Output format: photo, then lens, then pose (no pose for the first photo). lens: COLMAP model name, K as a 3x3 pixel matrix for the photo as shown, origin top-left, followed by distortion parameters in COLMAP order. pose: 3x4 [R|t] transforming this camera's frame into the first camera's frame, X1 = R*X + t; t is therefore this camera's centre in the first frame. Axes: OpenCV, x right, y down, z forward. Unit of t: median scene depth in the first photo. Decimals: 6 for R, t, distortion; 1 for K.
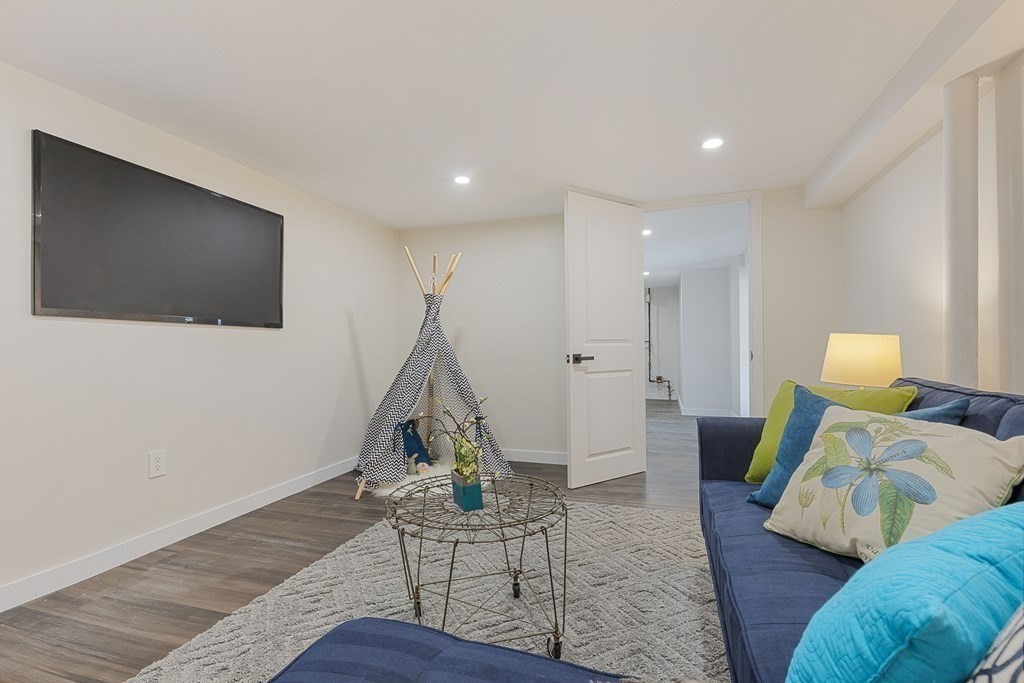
lens RADIAL K [[465.6, 0, 512.7], [0, 465.6, 346.4], [0, 0, 1]] dist [-0.003929, -0.000066]
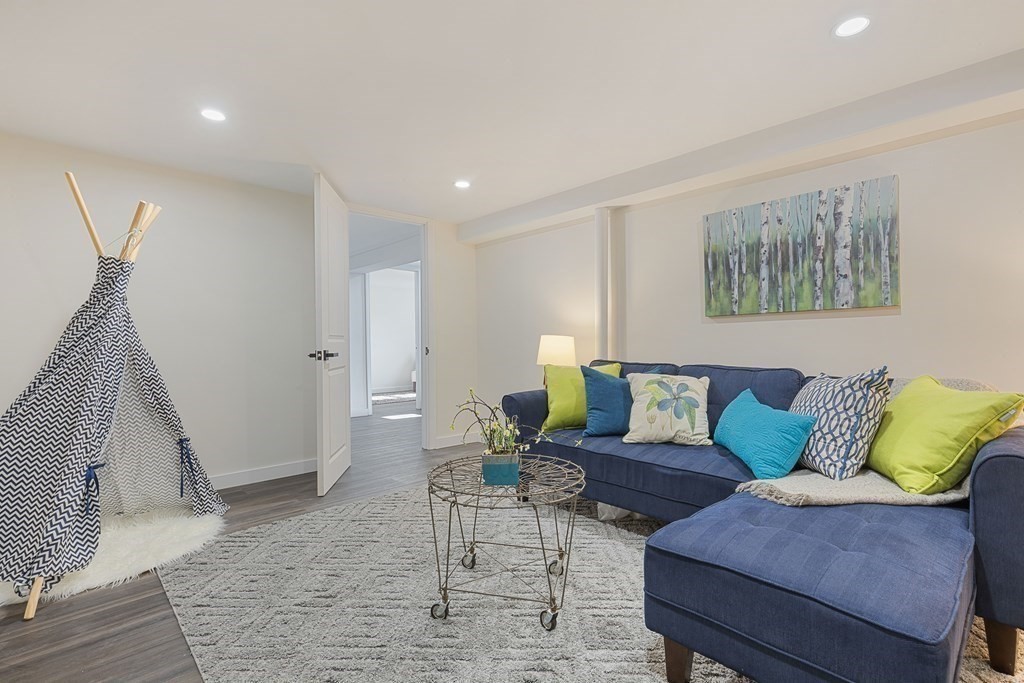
lens RADIAL K [[465.6, 0, 512.8], [0, 465.6, 339.0], [0, 0, 1]] dist [-0.003929, -0.000066]
pose [[0.476837, 0.009034, 0.878945, -0.700837], [0.003031, 0.999924, -0.011922, 0.004414], [-0.878986, 0.008348, 0.476774, 0.287896]]
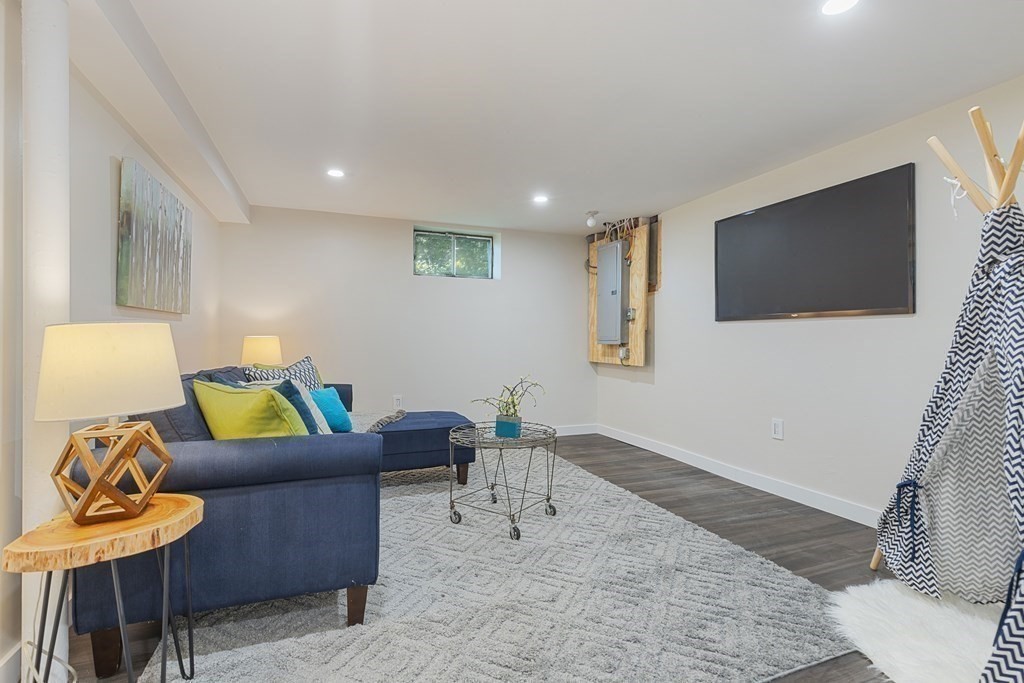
lens RADIAL K [[465.6, 0, 513.2], [0, 465.6, 336.8], [0, 0, 1]] dist [-0.003929, -0.000066]
pose [[-0.775718, -0.002170, -0.631076, 0.615536], [-0.002098, 0.999997, -0.000861, -0.001809], [0.631076, 0.000656, -0.775721, 1.520877]]
